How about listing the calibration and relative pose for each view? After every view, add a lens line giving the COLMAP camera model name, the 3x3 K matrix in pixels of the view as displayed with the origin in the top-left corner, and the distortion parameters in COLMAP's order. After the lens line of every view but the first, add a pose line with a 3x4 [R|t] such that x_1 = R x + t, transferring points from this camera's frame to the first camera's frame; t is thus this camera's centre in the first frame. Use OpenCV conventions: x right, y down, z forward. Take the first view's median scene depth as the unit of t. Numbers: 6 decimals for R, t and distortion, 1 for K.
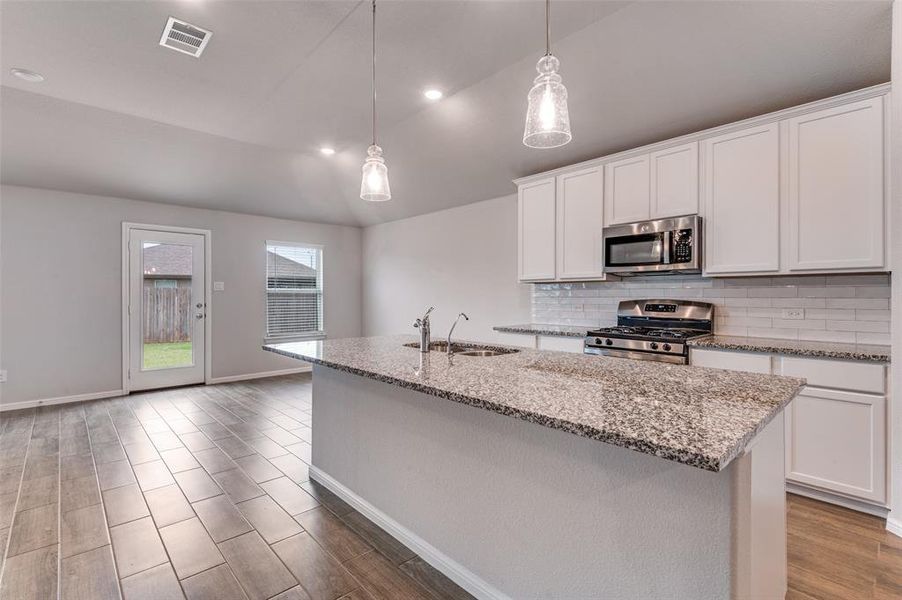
lens RADIAL K [[414.7, 0, 455.6], [0, 414.7, 295.7], [0, 0, 1]] dist [0.025989, -0.015717]
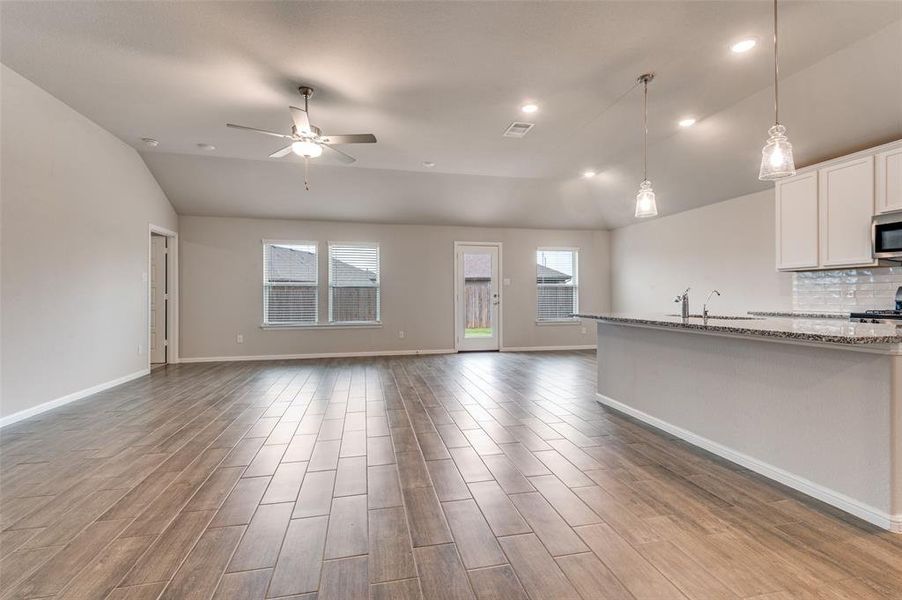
lens RADIAL K [[414.7, 0, 455.6], [0, 414.7, 295.7], [0, 0, 1]] dist [0.025989, -0.015717]
pose [[0.859049, -0.002382, -0.511888, -0.008625], [0.002657, 0.999996, -0.000193, 0.035637], [0.511886, -0.001194, 0.859052, -0.437393]]
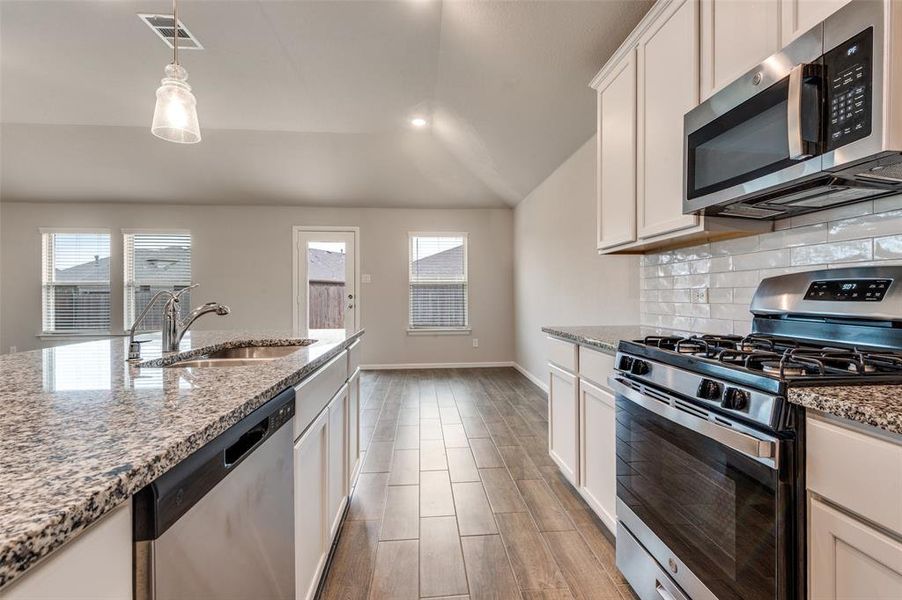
lens RADIAL K [[421.2, 0, 454.5], [0, 421.2, 296.6], [0, 0, 1]] dist [0.001201, 0.000044]
pose [[0.781877, -0.002102, -0.623429, 0.438476], [0.006730, 0.999965, 0.005068, 0.029960], [0.623396, -0.008159, 0.781864, 0.478227]]
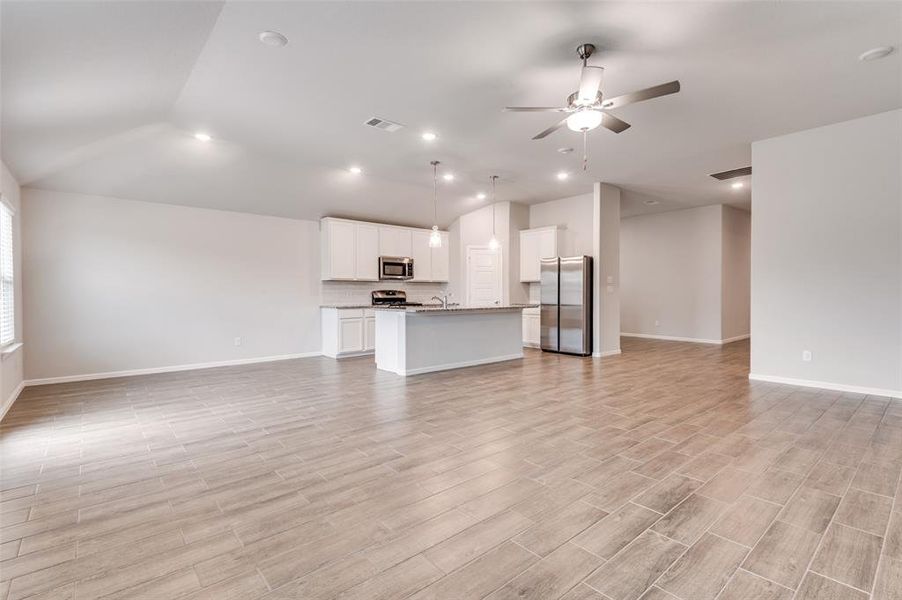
lens RADIAL K [[421.2, 0, 454.5], [0, 421.2, 296.6], [0, 0, 1]] dist [0.001201, 0.000044]
pose [[0.037955, -0.005278, 0.999266, -1.800537], [-0.000446, 0.999986, 0.005299, 0.031505], [-0.999279, -0.000647, 0.037952, 0.533108]]
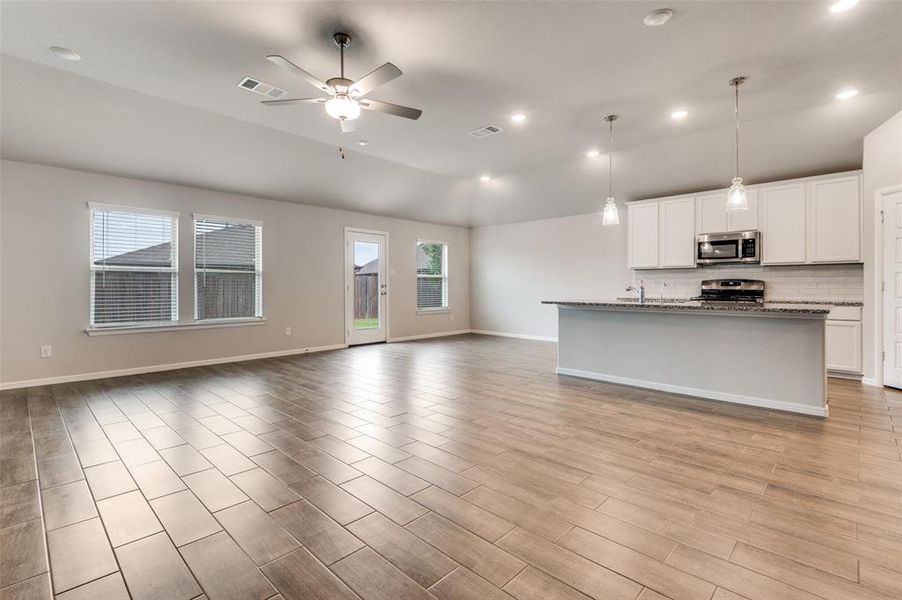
lens RADIAL K [[416.7, 0, 452.1], [0, 416.7, 289.2], [0, 0, 1]] dist [0.003358, -0.000101]
pose [[0.998877, -0.001109, 0.047370, -0.689452], [0.000655, 0.999954, 0.009614, 0.032518], [-0.047379, -0.009572, 0.998831, -0.612140]]
